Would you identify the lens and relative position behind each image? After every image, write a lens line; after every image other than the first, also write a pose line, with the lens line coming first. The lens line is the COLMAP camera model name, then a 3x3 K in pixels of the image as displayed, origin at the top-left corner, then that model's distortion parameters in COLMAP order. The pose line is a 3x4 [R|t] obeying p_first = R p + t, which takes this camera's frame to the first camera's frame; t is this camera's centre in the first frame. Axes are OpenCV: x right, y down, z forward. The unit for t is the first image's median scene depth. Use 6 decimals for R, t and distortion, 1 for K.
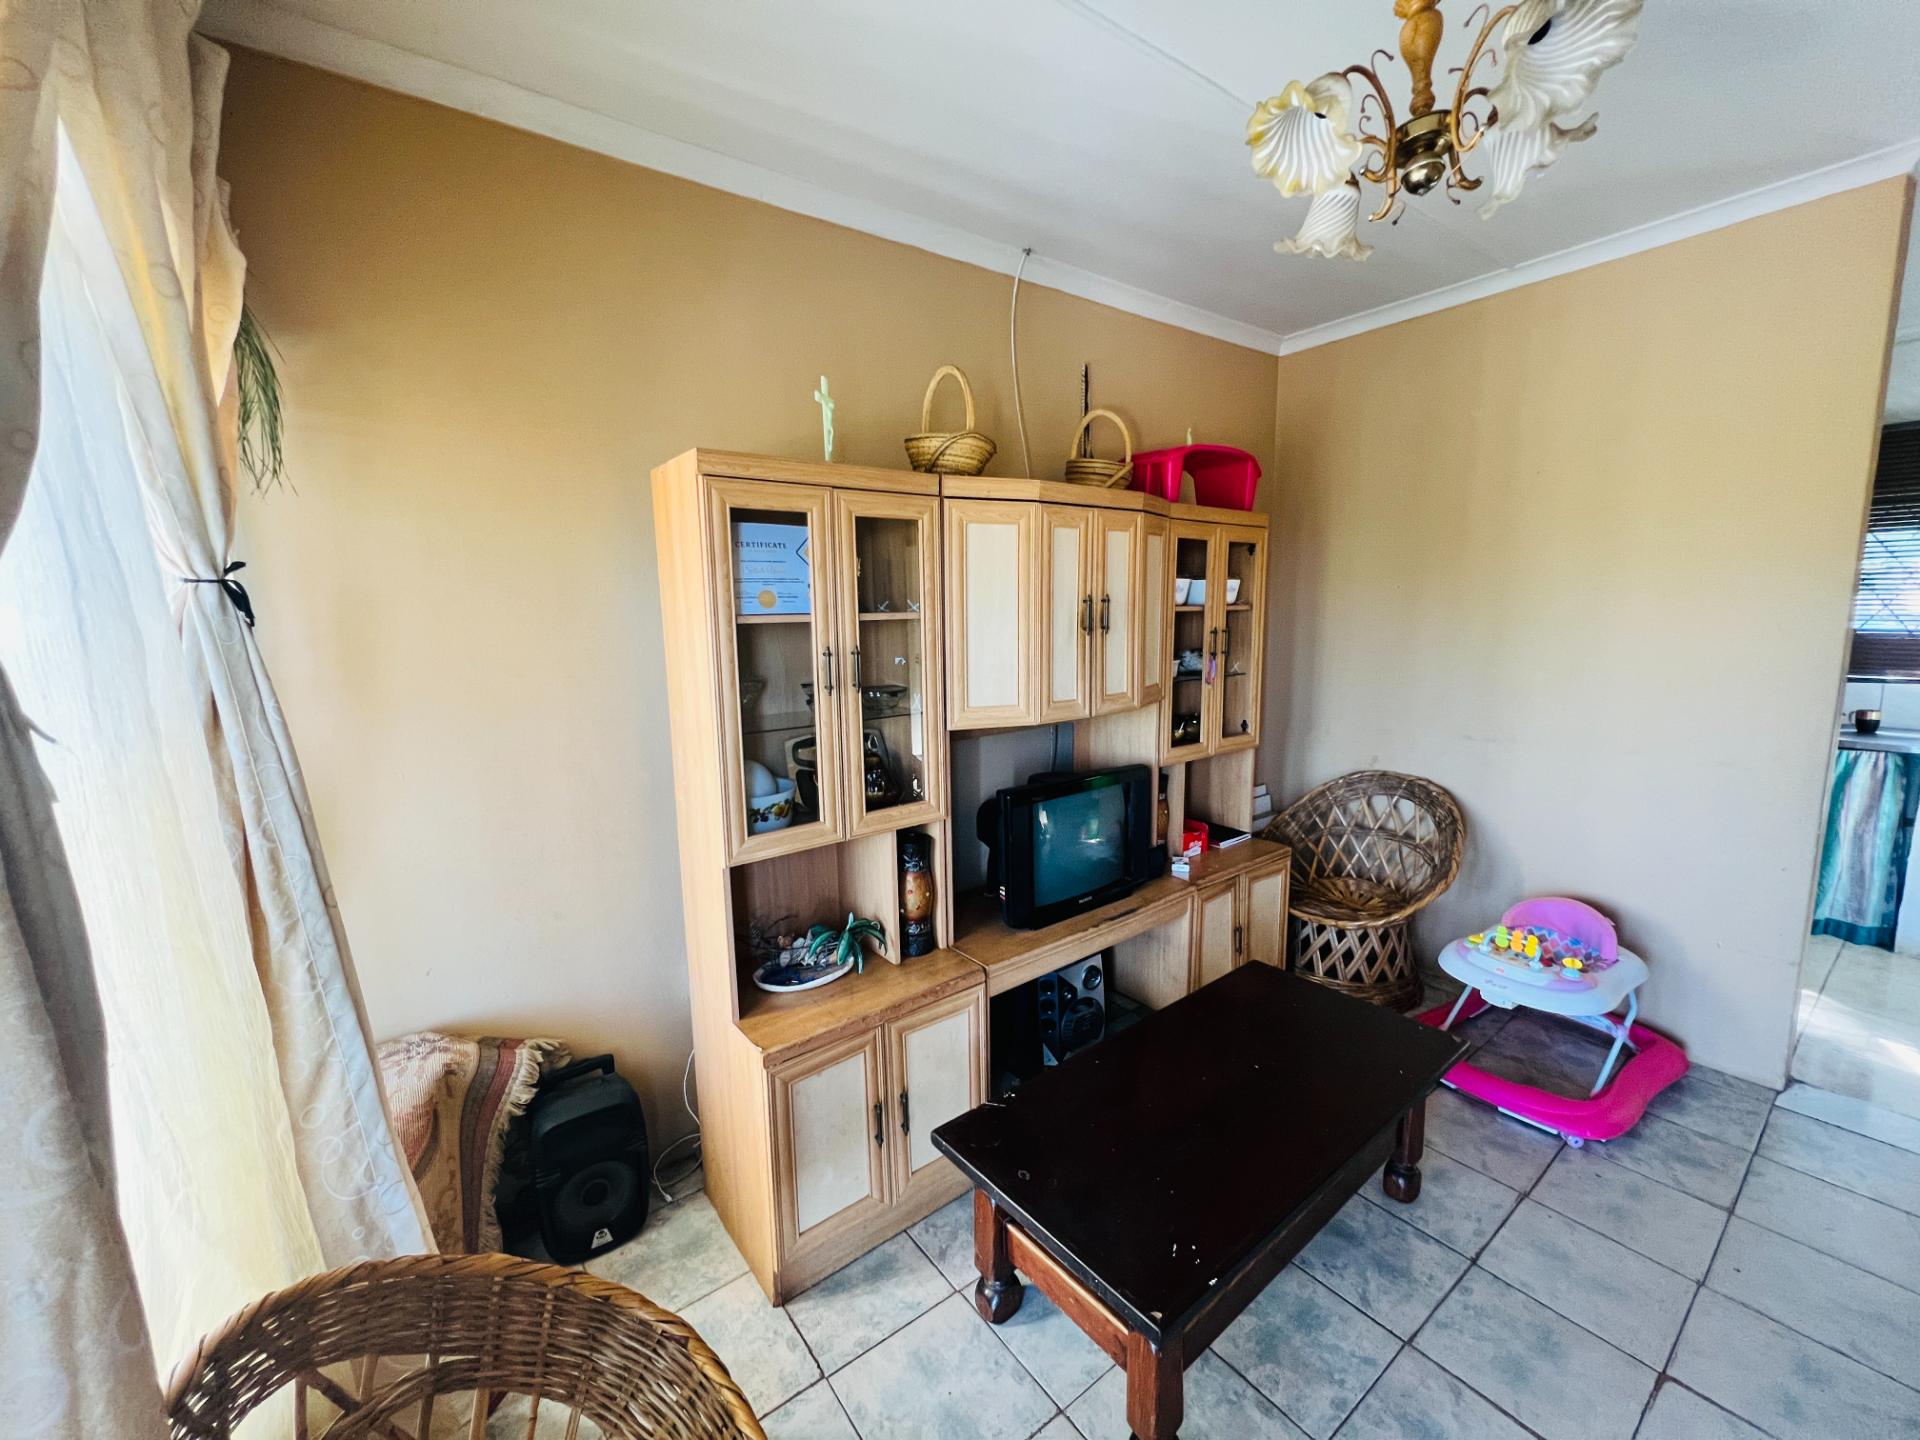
lens RADIAL K [[767.1, 0, 955.2], [0, 767.1, 717.7], [0, 0, 1]] dist [-0.001802, 0.000593]
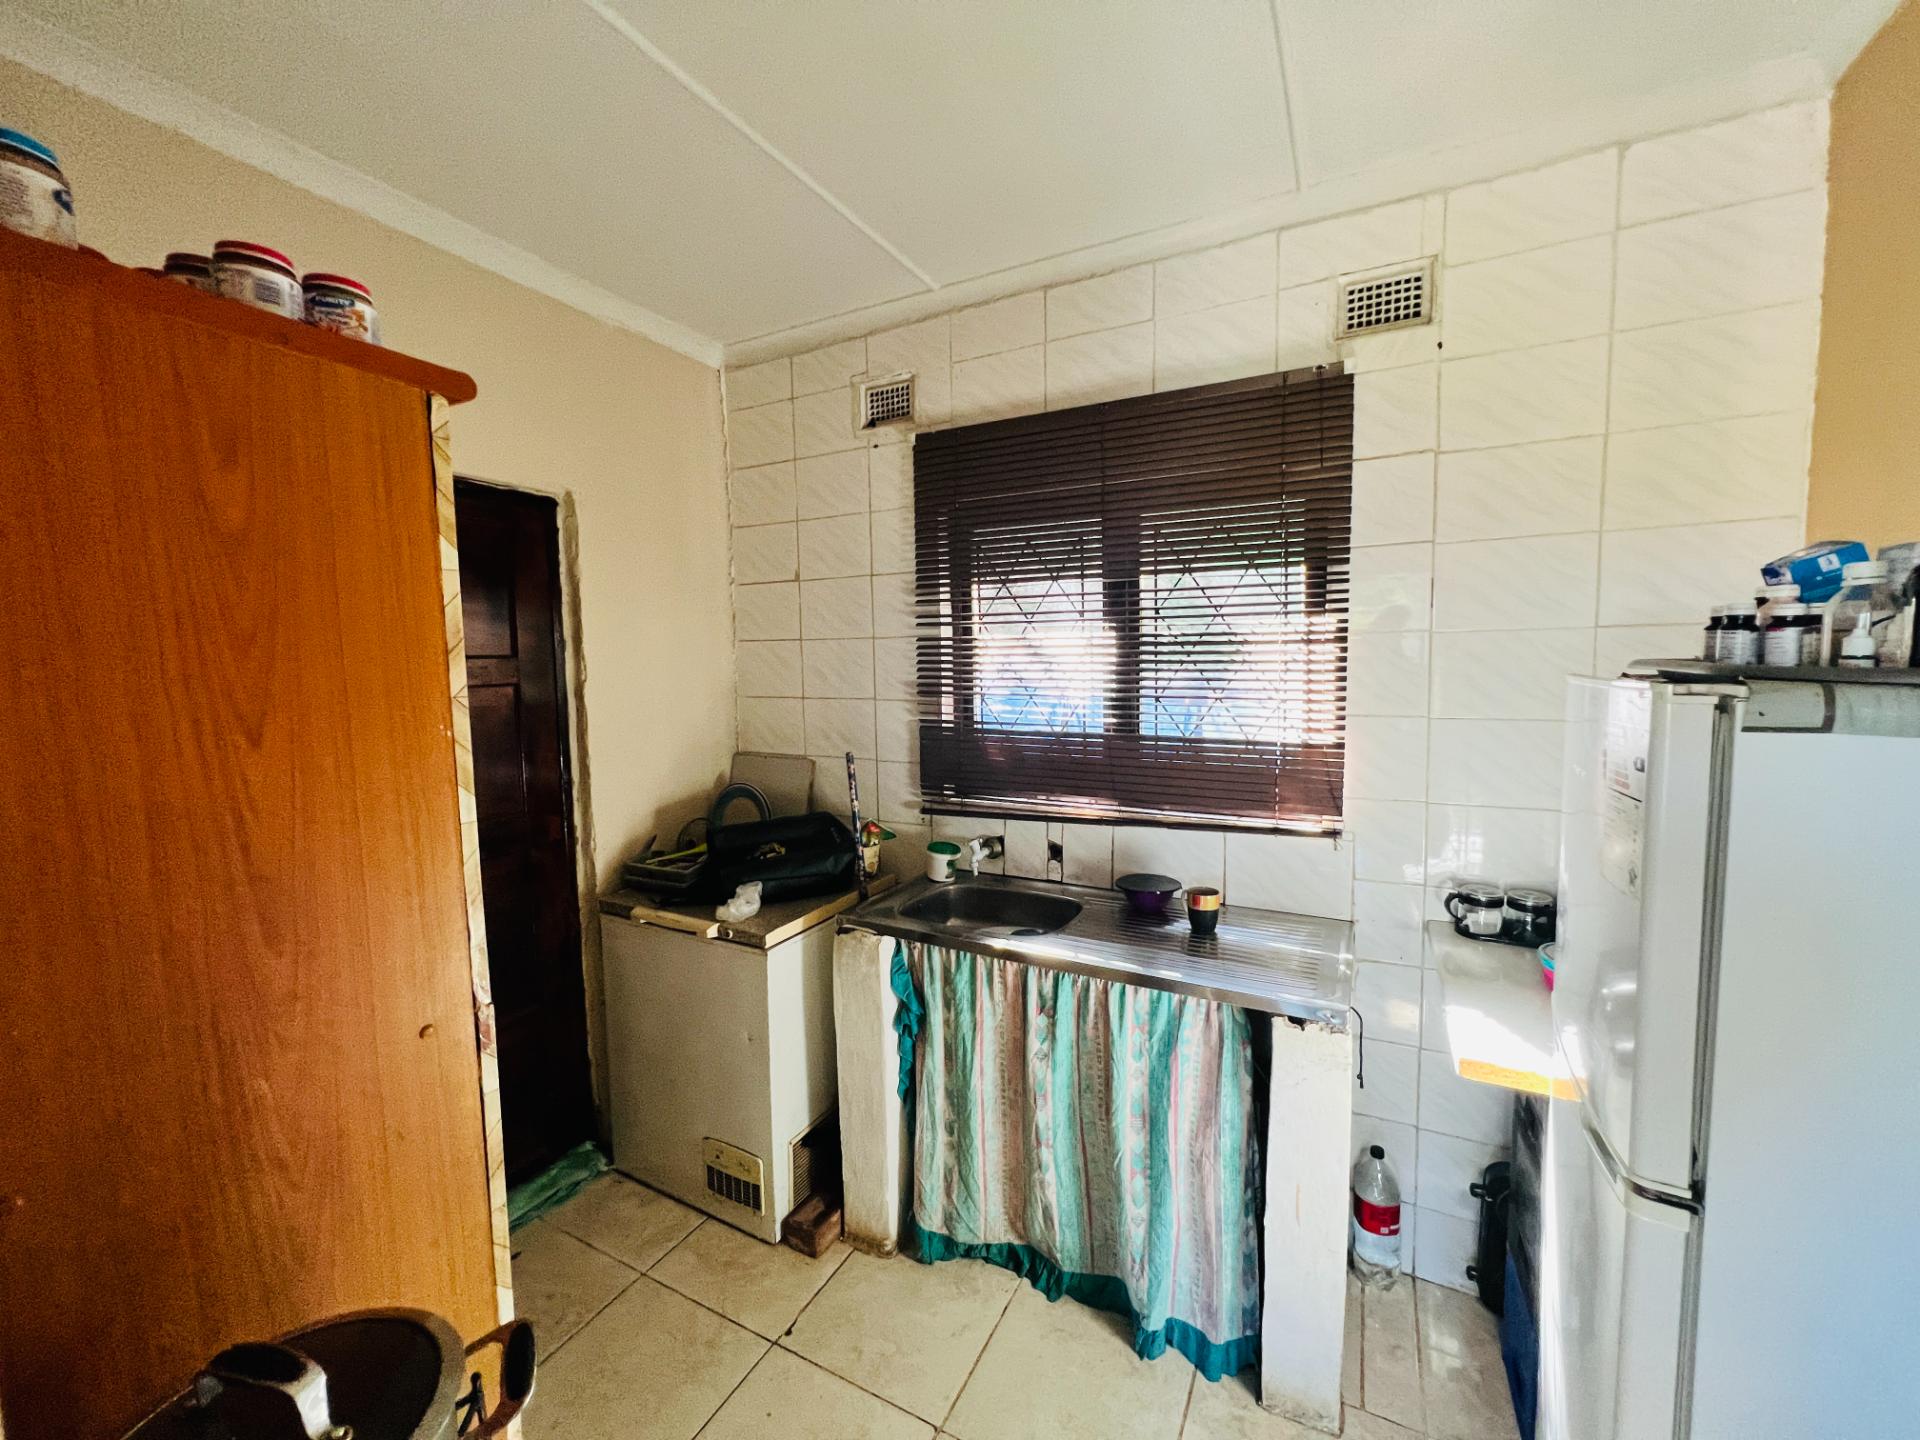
lens RADIAL K [[767.1, 0, 941.4], [0, 767.1, 719.6], [0, 0, 1]] dist [-0.001802, 0.000593]
pose [[0.899516, -0.024050, 0.436225, 1.487448], [0.054935, 0.996785, -0.058324, -0.204534], [-0.433420, 0.076427, 0.897945, 1.092203]]
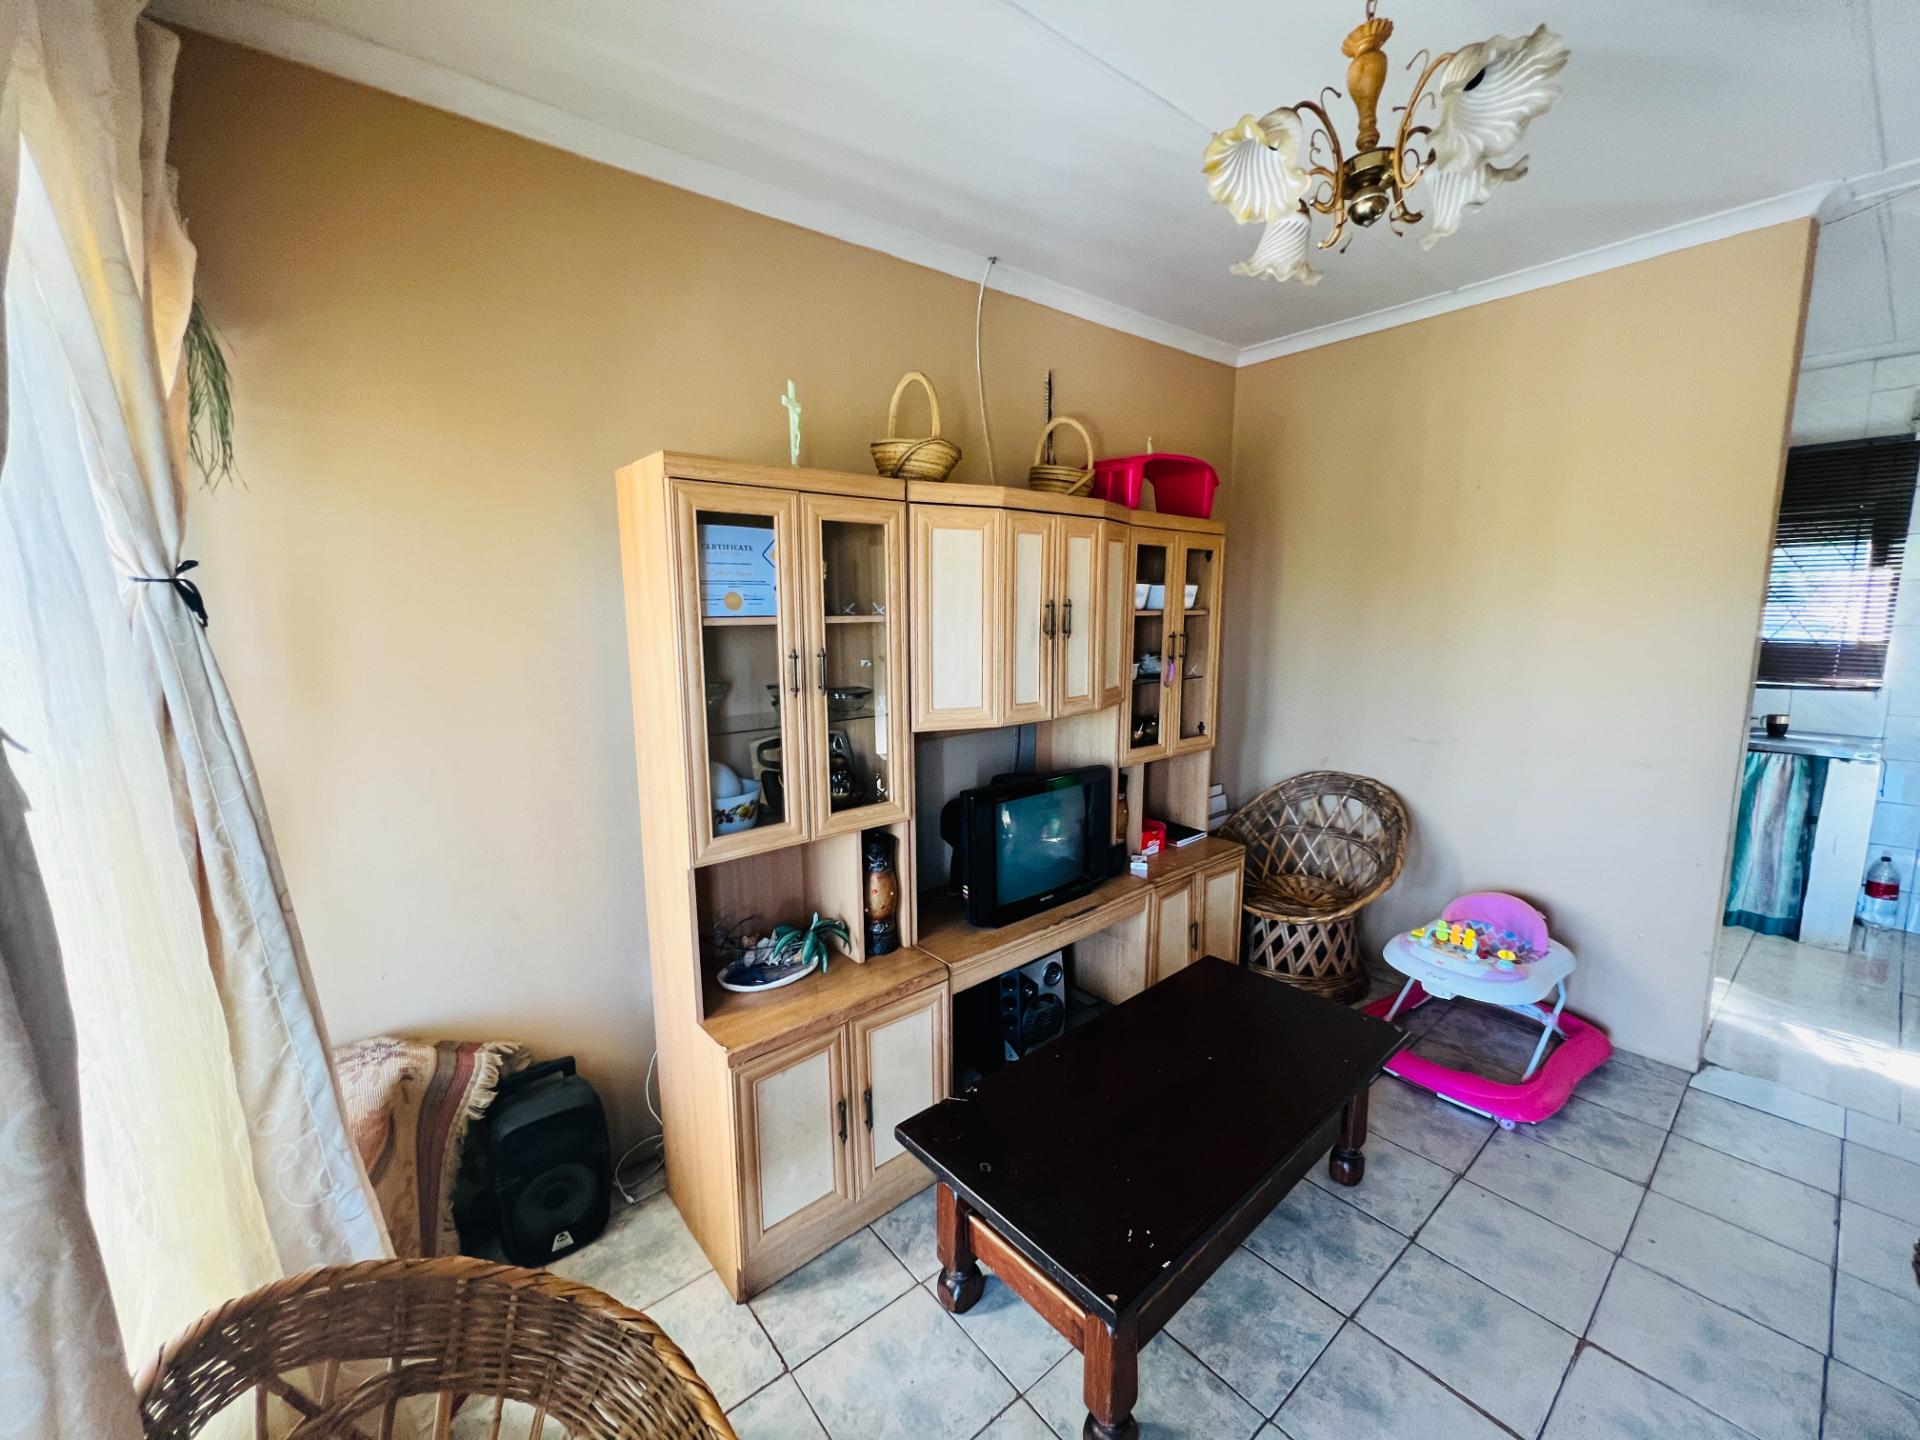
lens RADIAL K [[767.1, 0, 955.0], [0, 767.1, 717.9], [0, 0, 1]] dist [-0.001802, 0.000593]
pose [[0.998865, 0.004207, 0.047451, -0.001891], [-0.004319, 0.999988, 0.002245, -0.005420], [-0.047441, -0.002448, 0.998871, -0.017555]]
